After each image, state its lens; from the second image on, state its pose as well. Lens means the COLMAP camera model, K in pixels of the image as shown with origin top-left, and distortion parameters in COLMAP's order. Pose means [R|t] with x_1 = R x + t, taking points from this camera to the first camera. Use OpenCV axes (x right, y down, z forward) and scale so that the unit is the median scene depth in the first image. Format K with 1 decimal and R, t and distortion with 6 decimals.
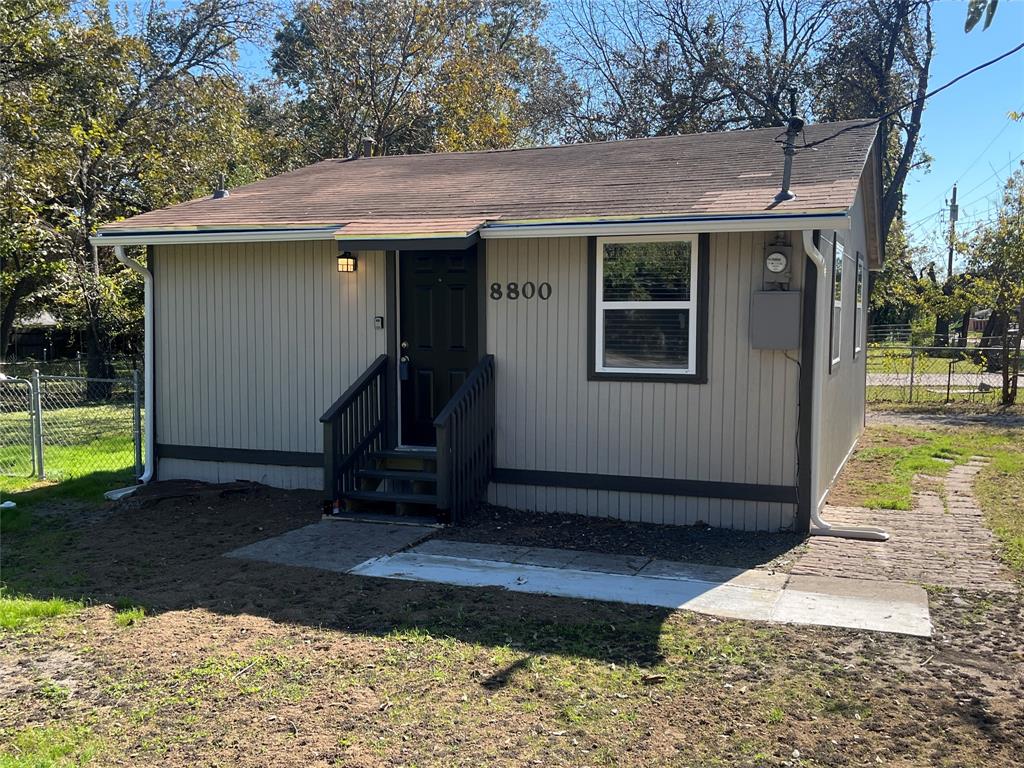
lens RADIAL K [[985.3, 0, 511.9], [0, 985.3, 381.7], [0, 0, 1]] dist [0.026927, 0.000000]
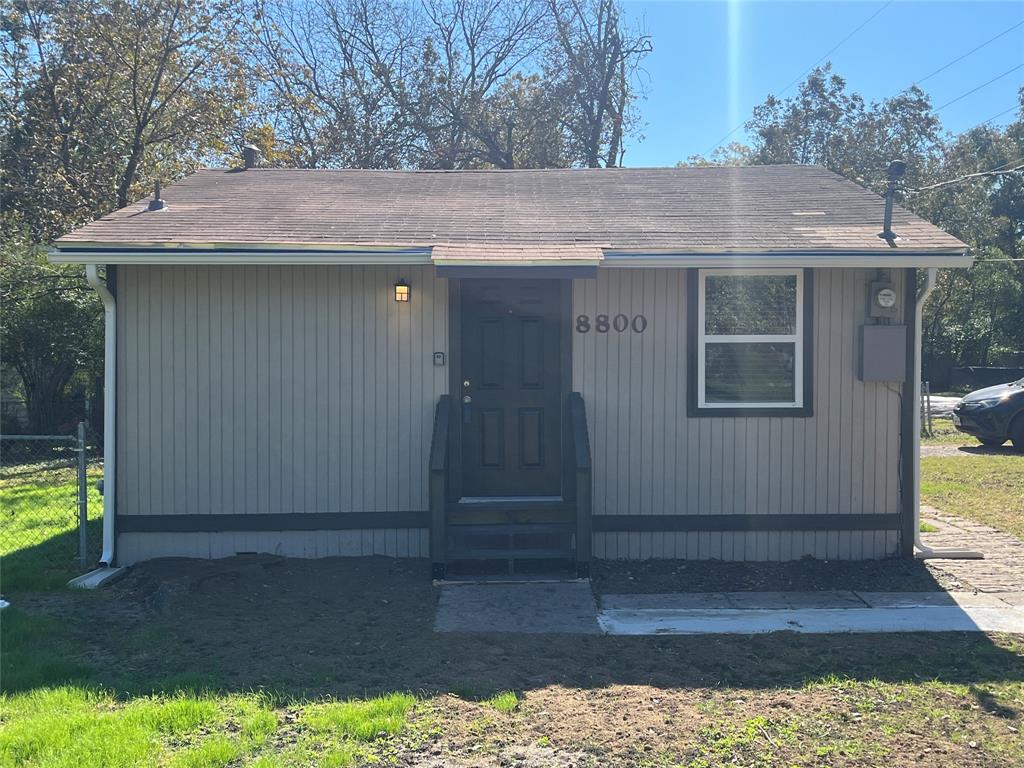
lens RADIAL K [[1106.0, 0, 511.9], [0, 1106.0, 384.8], [0, 0, 1]] dist [0.032539, 0.000000]
pose [[0.924799, -0.016801, 0.380085, -0.509592], [0.030879, 0.999043, -0.030971, -0.004786], [-0.379201, 0.040379, 0.924433, 0.070320]]
